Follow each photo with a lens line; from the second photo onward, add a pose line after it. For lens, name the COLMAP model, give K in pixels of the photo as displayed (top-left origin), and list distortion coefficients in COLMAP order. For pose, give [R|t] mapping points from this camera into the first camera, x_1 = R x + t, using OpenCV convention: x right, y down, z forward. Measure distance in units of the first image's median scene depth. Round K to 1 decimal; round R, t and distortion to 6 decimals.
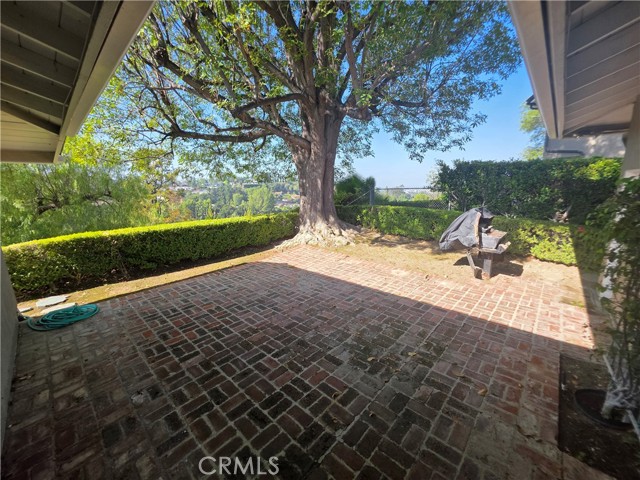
lens RADIAL K [[254.7, 0, 318.0], [0, 254.7, 240.1], [0, 0, 1]] dist [0.002791, -0.001118]
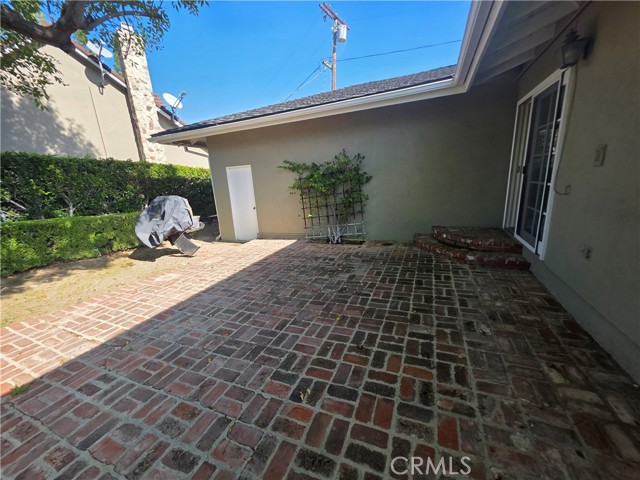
lens RADIAL K [[254.7, 0, 318.2], [0, 254.7, 242.3], [0, 0, 1]] dist [0.002791, -0.001118]
pose [[-0.330826, -0.182146, 0.925946, -0.970035], [0.266868, 0.923087, 0.276932, -0.122518], [-0.905172, 0.338721, -0.256773, 1.241530]]
